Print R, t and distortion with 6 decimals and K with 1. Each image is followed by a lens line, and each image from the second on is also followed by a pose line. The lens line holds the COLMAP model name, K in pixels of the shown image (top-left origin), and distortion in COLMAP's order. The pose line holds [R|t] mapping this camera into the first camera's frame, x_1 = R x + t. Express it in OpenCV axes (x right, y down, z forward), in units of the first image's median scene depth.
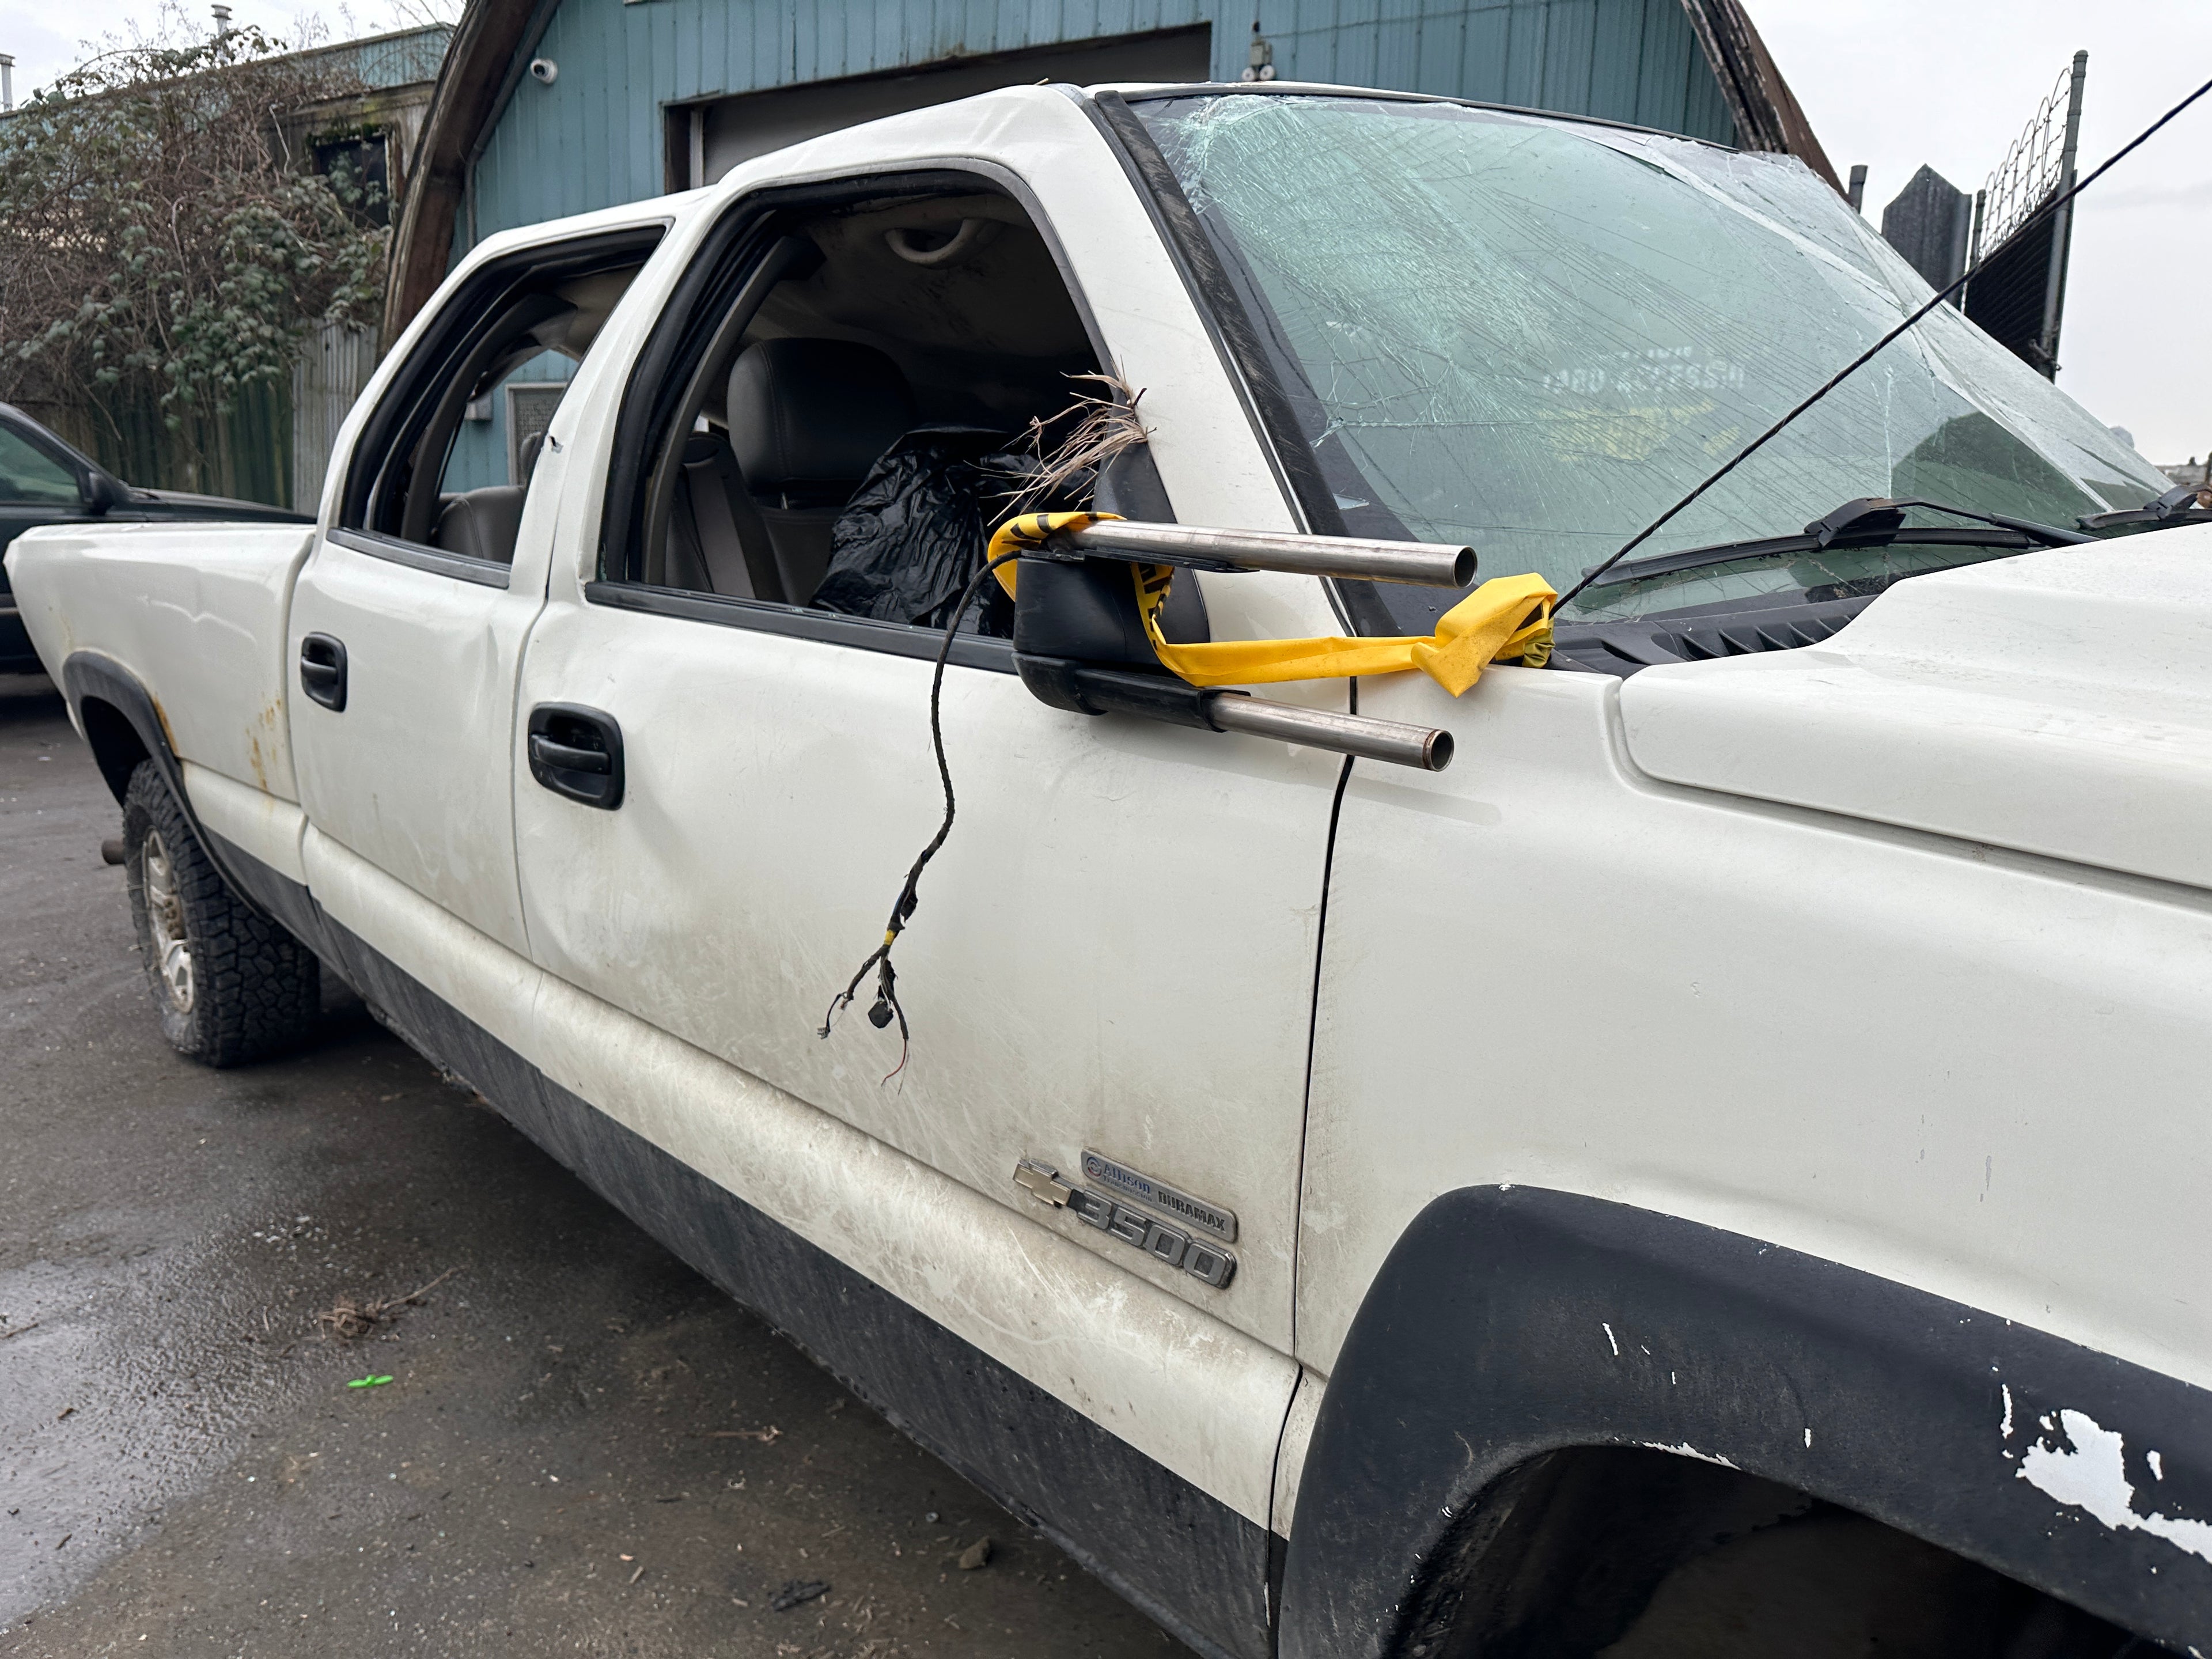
lens RADIAL K [[1555.0, 0, 1115.0], [0, 1555.0, 822.8], [0, 0, 1]] dist [0.035932, -0.043576]
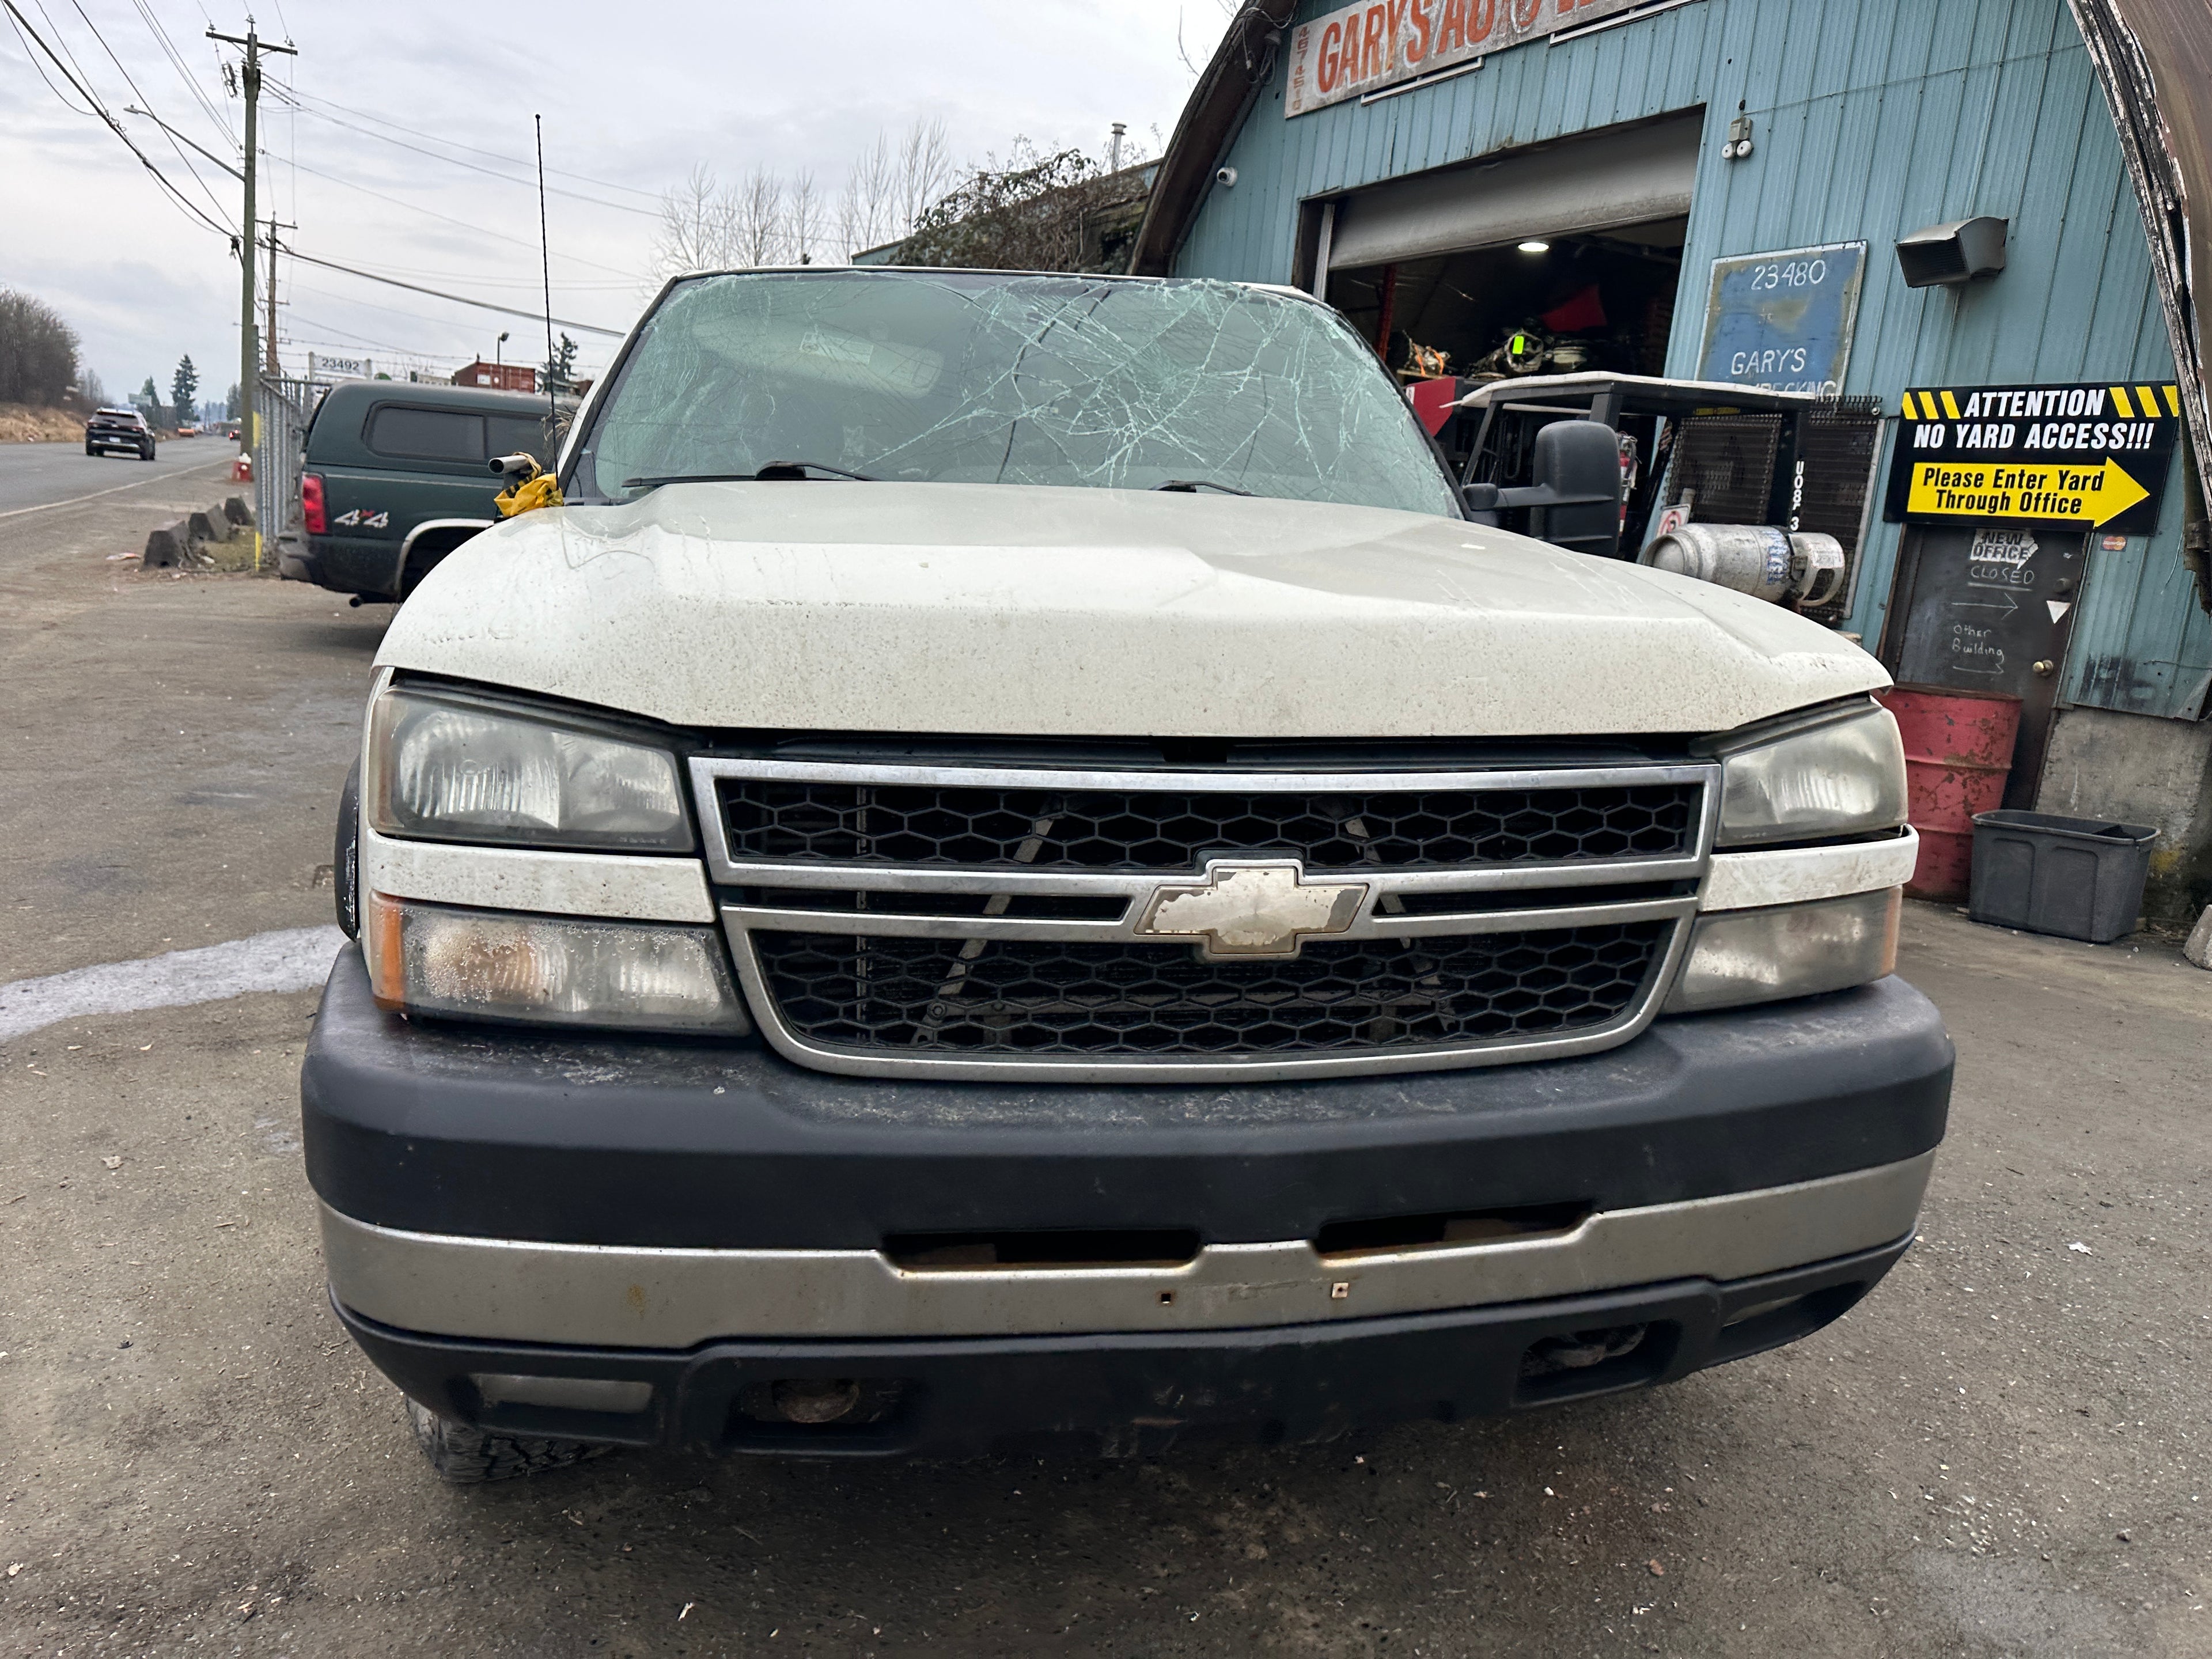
lens RADIAL K [[1555.0, 0, 1115.7], [0, 1555.0, 839.5], [0, 0, 1]] dist [0.035932, -0.043576]
pose [[0.854124, 0.149075, -0.498246, 1.140089], [-0.160194, 0.986869, 0.020657, 0.112753], [0.494783, 0.062172, 0.866790, -0.365178]]
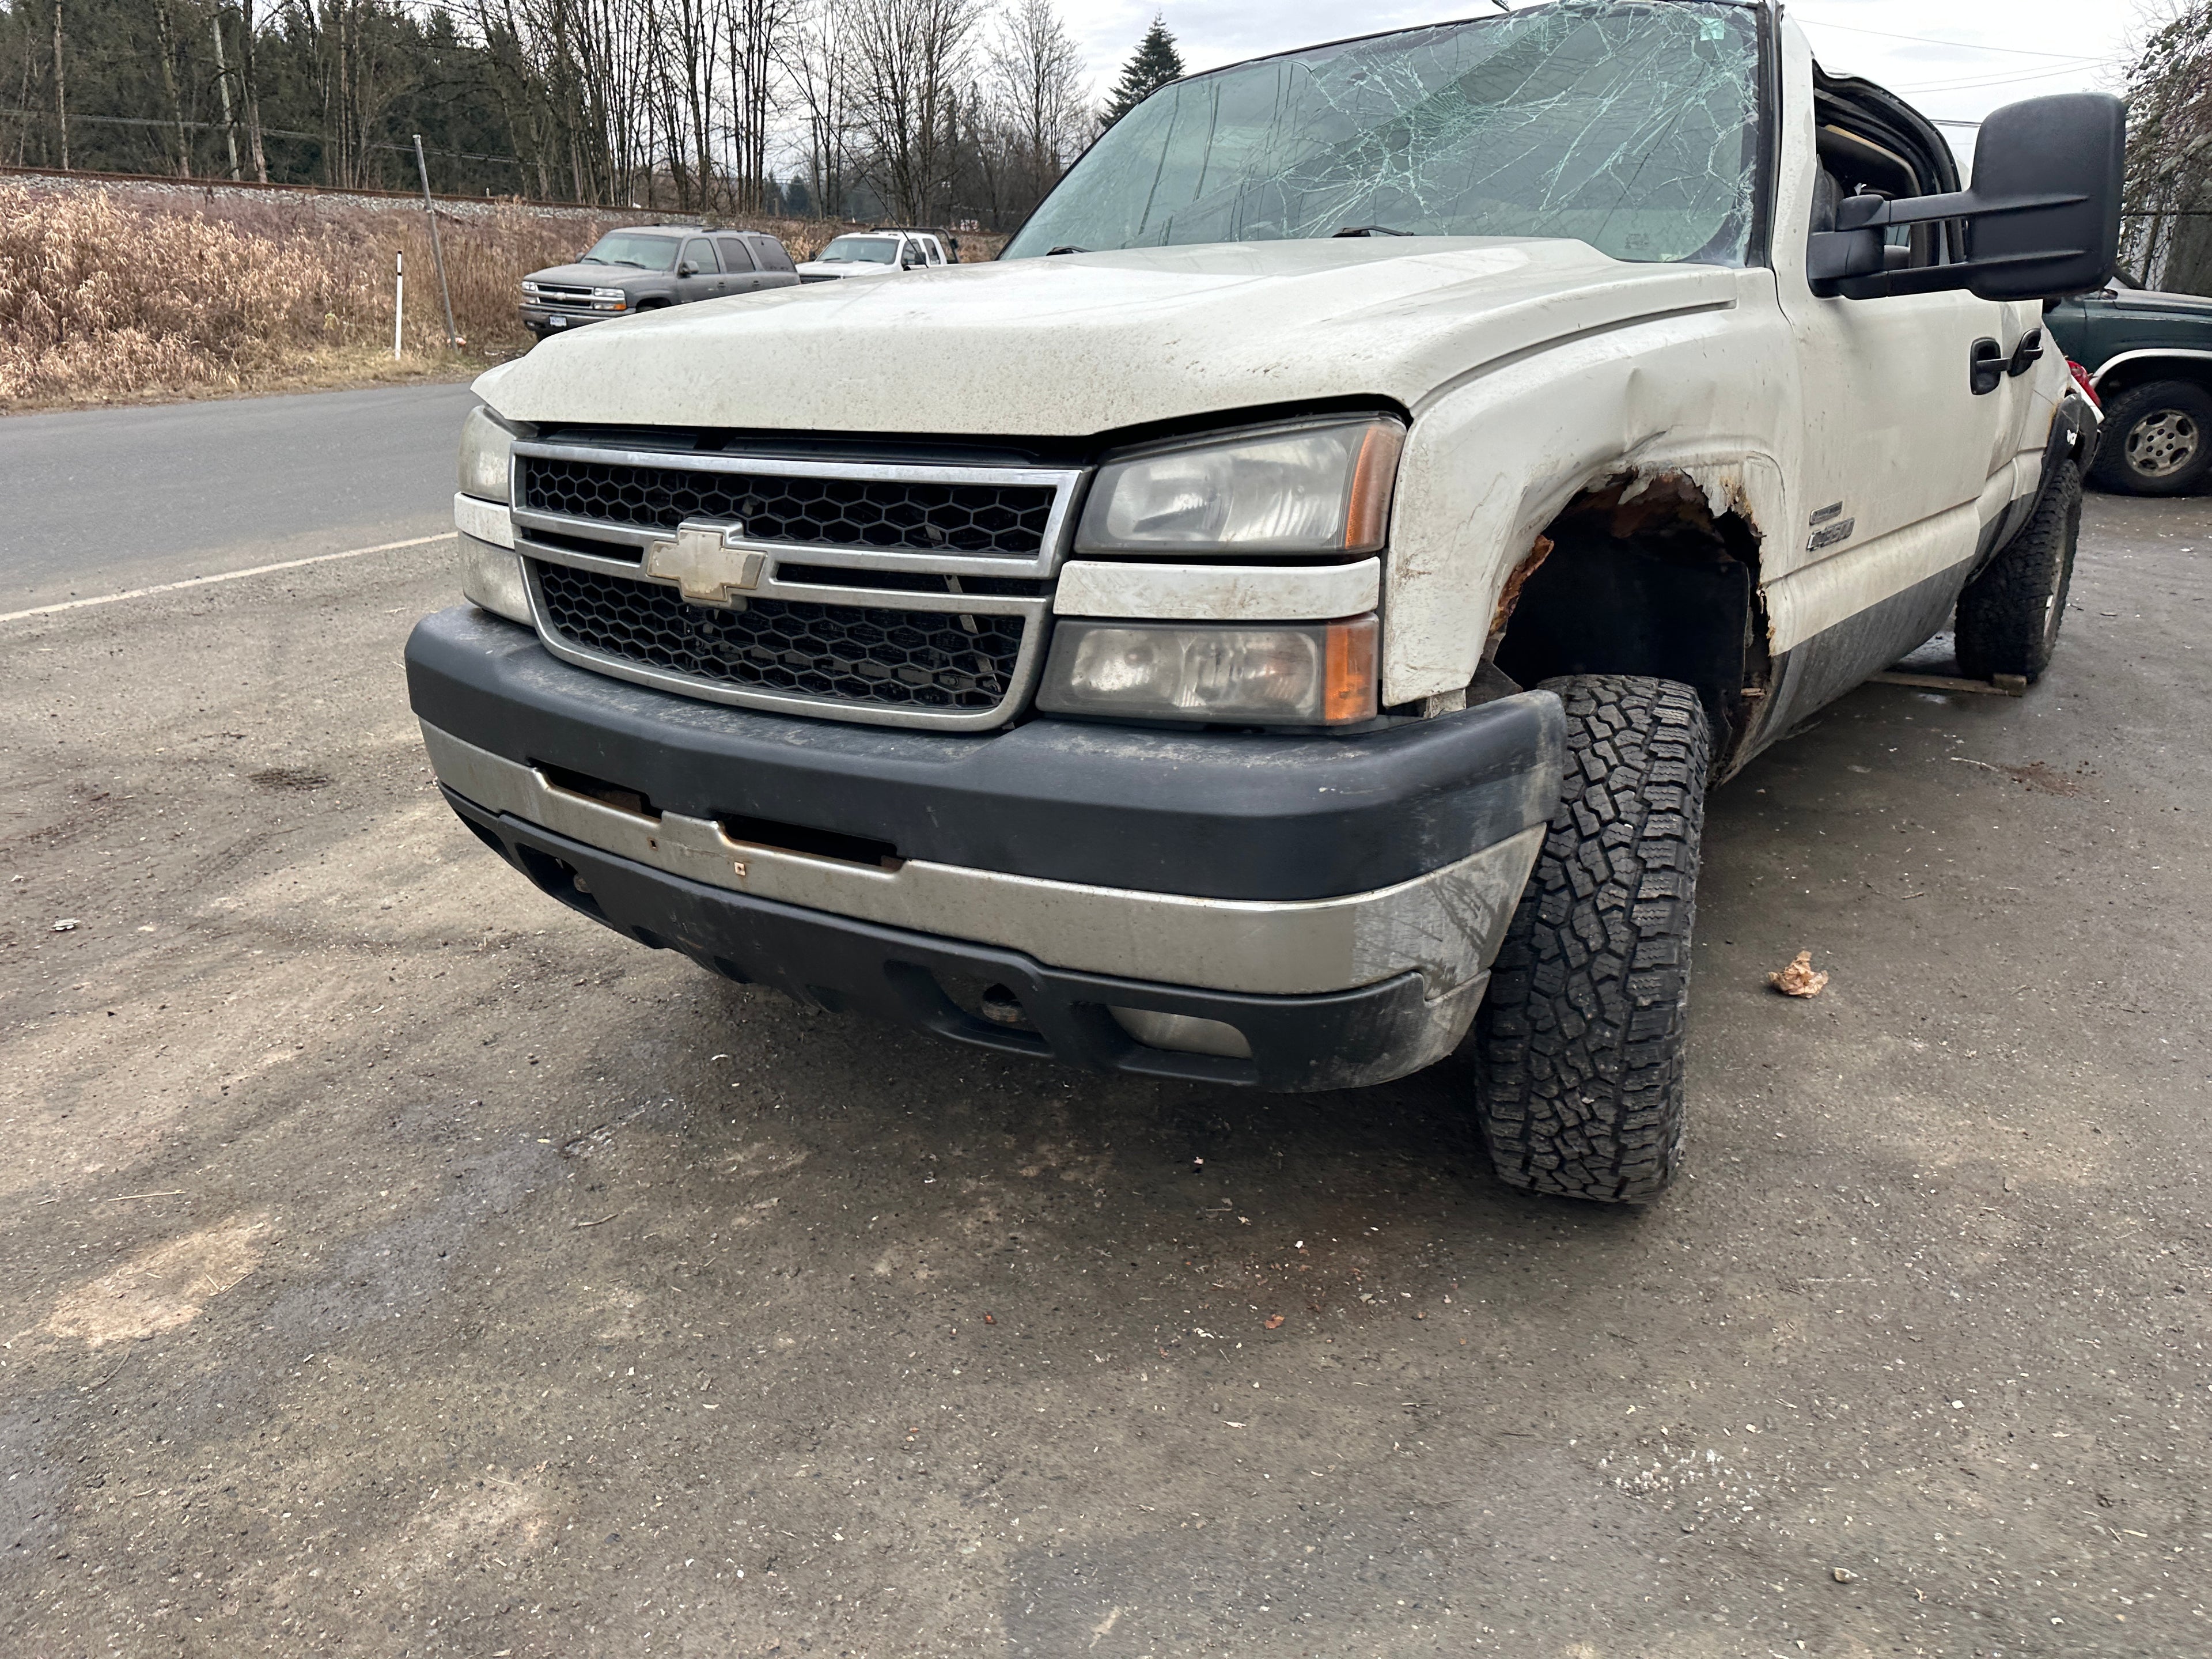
lens RADIAL K [[1555.0, 0, 1119.8], [0, 1555.0, 817.9], [0, 0, 1]] dist [0.035932, -0.043576]
pose [[0.191538, 0.299511, -0.934669, 1.807562], [-0.200049, 0.944223, 0.261578, -0.001223], [0.960882, 0.136877, 0.240771, 0.319751]]
